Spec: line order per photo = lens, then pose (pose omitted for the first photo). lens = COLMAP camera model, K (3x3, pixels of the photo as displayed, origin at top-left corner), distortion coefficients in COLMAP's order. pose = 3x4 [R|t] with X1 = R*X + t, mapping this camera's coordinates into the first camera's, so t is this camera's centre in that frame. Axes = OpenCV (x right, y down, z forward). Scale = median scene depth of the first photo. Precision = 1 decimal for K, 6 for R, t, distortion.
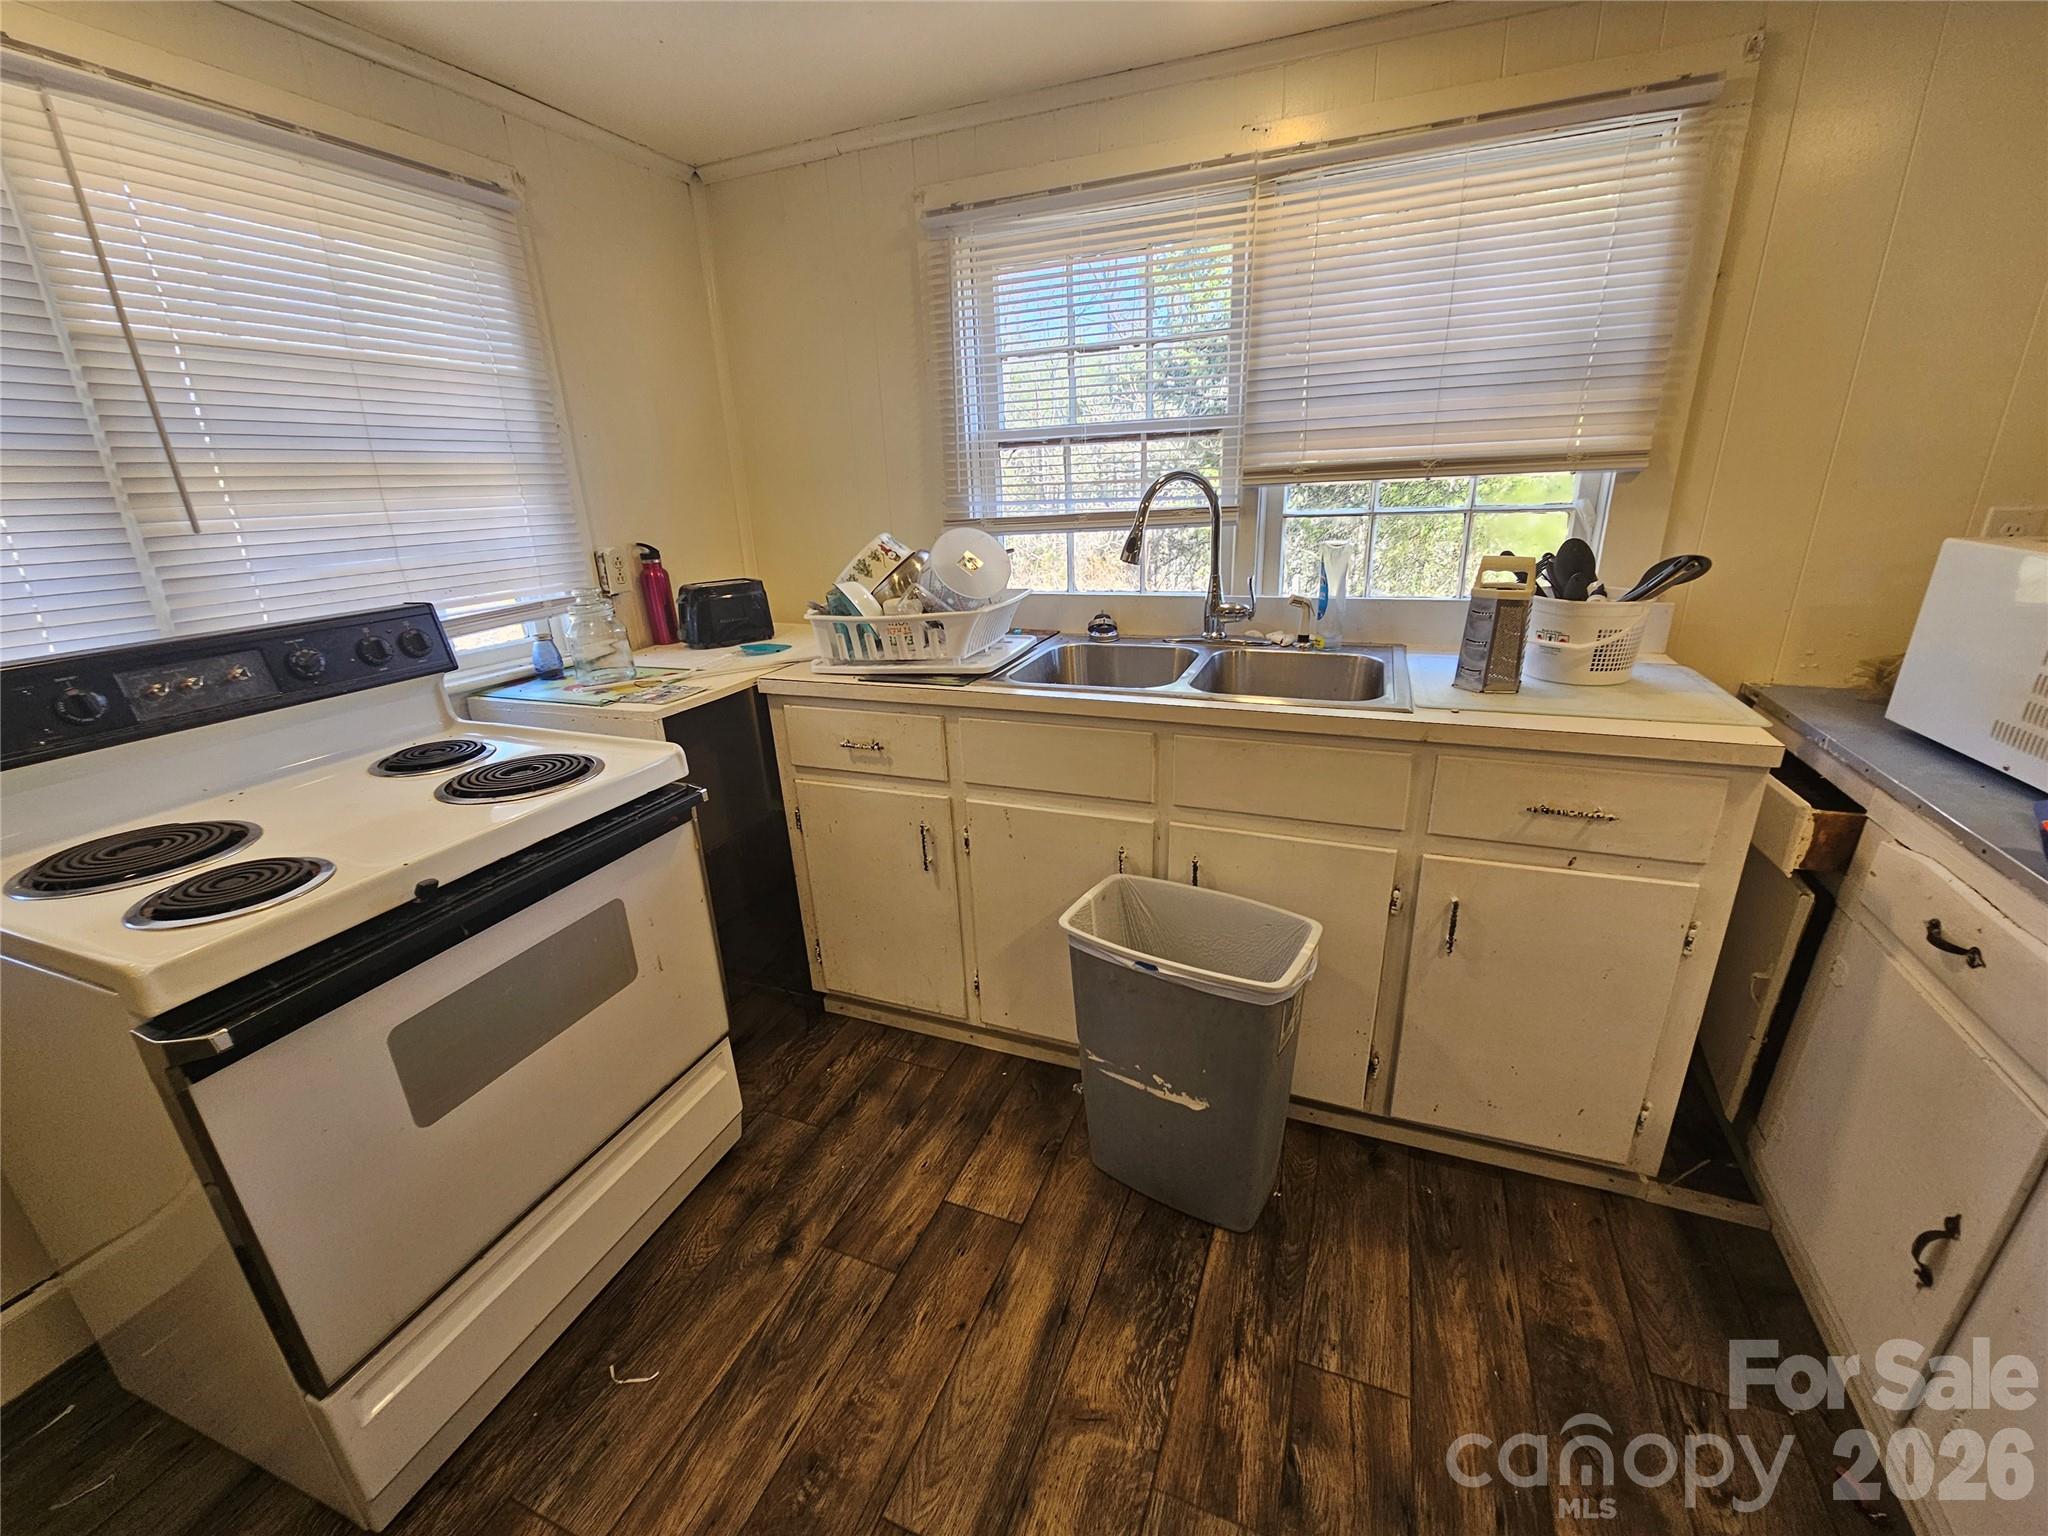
lens RADIAL K [[837.3, 0, 1040.0], [0, 837.3, 766.3], [0, 0, 1]] dist [-0.003675, 0.001510]
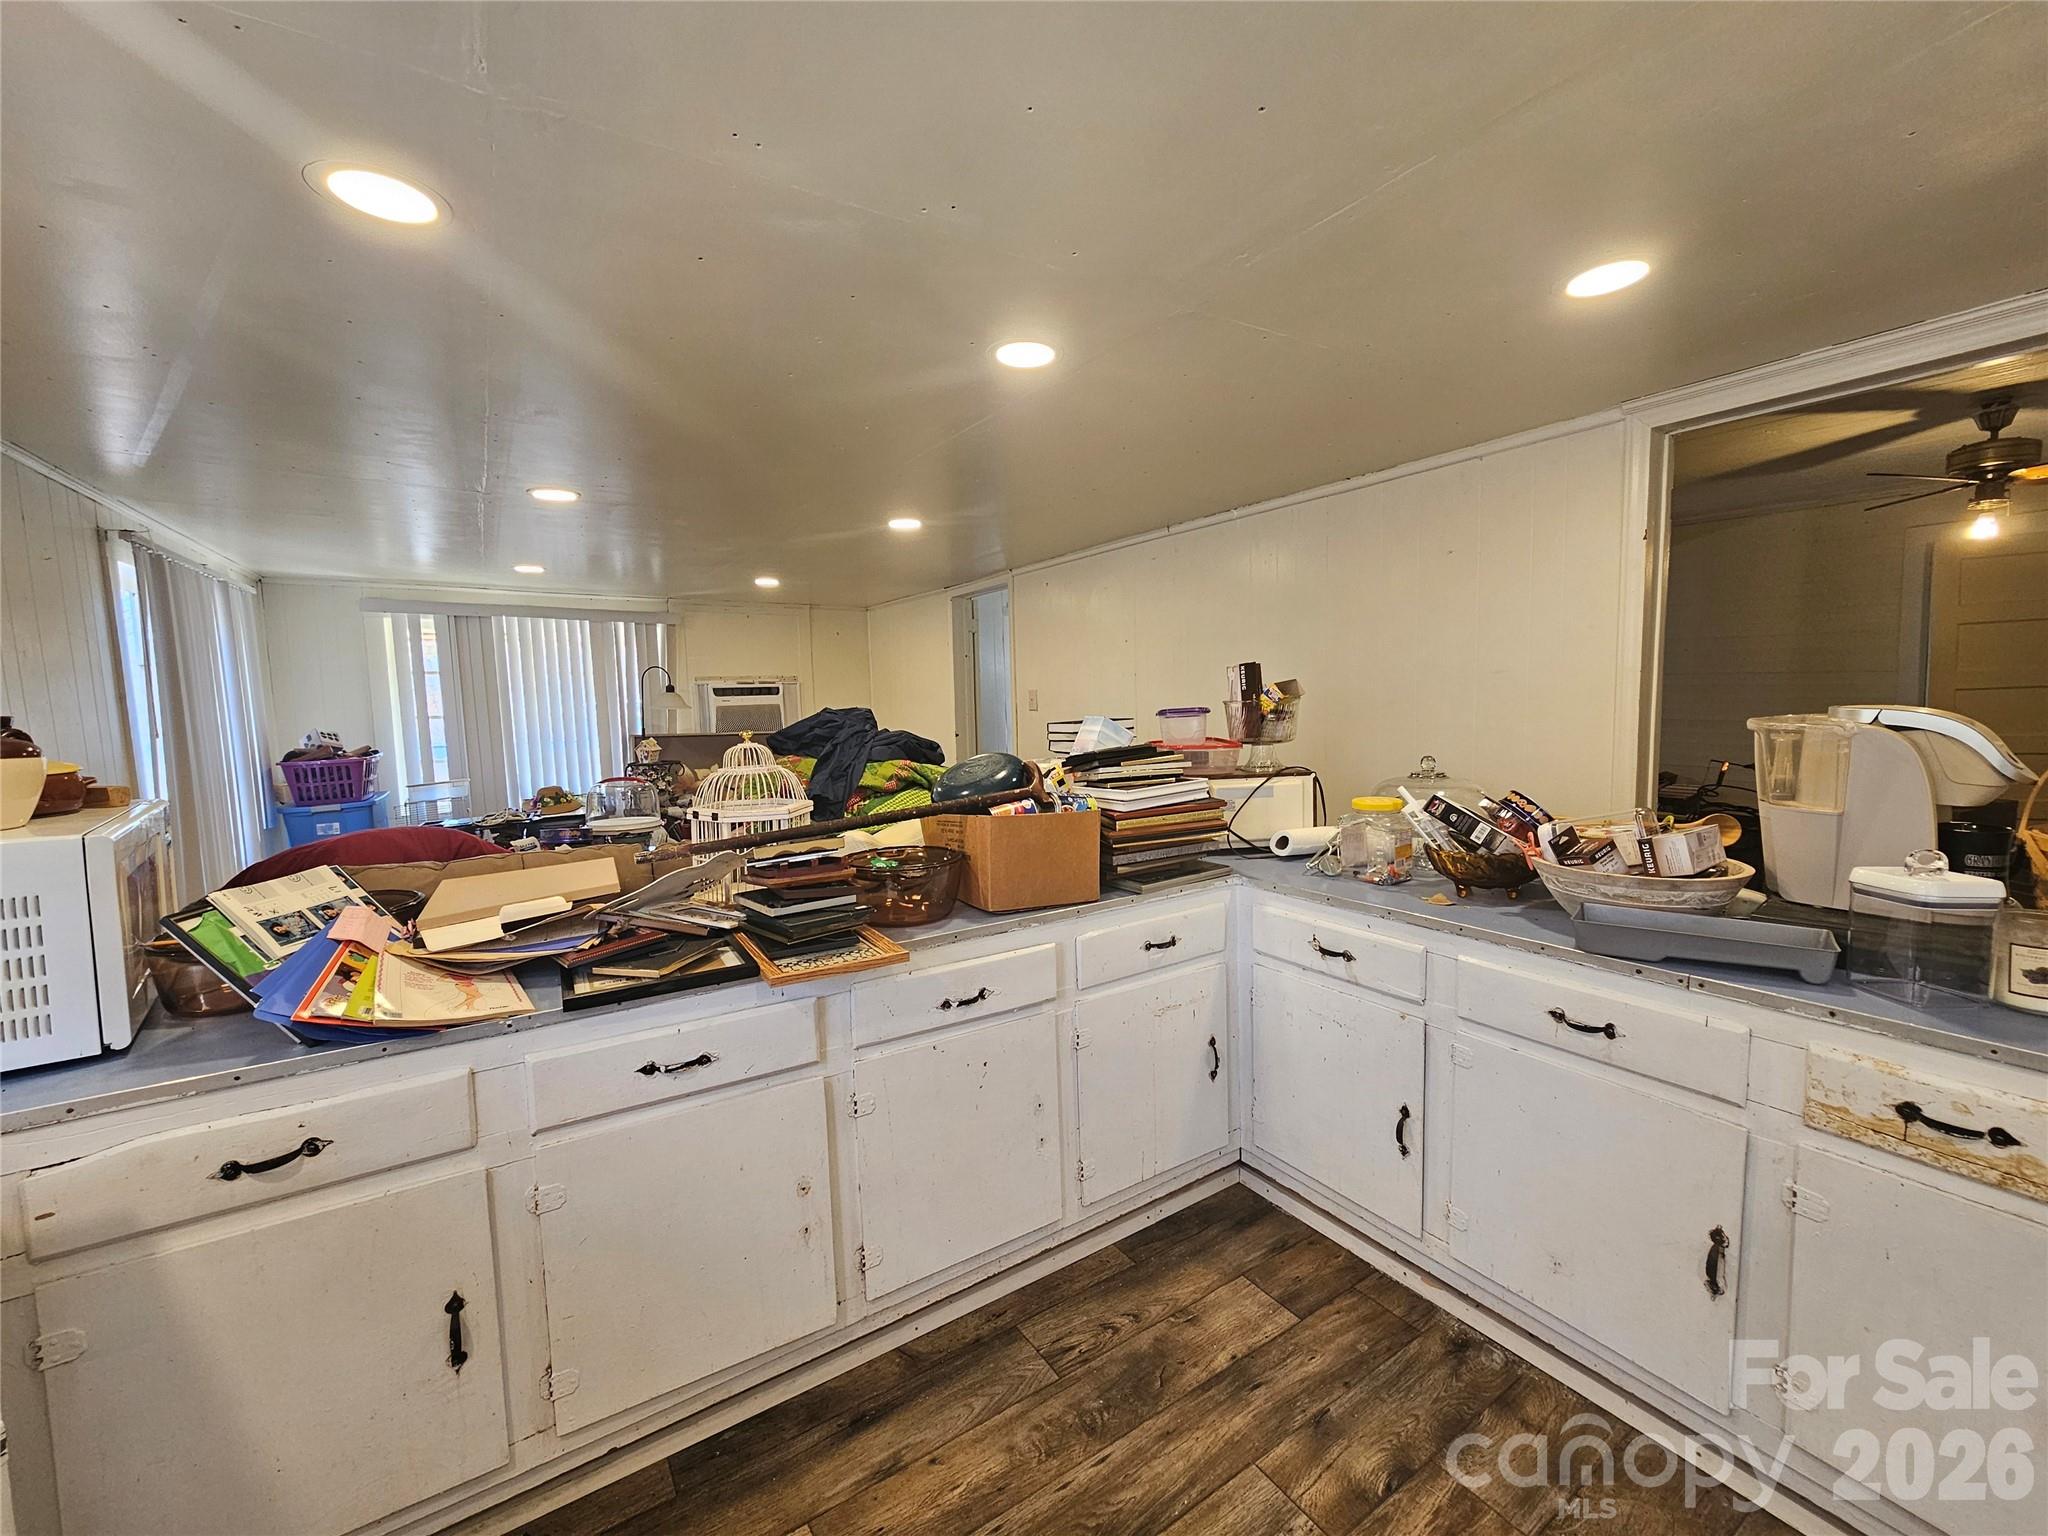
lens RADIAL K [[837.3, 0, 1041.5], [0, 837.3, 771.0], [0, 0, 1]] dist [-0.003675, 0.001510]
pose [[-0.818305, 0.000414, 0.574784, 0.029441], [0.245558, 0.904401, 0.348942, -0.697030], [-0.519690, 0.426684, -0.740177, 1.944834]]
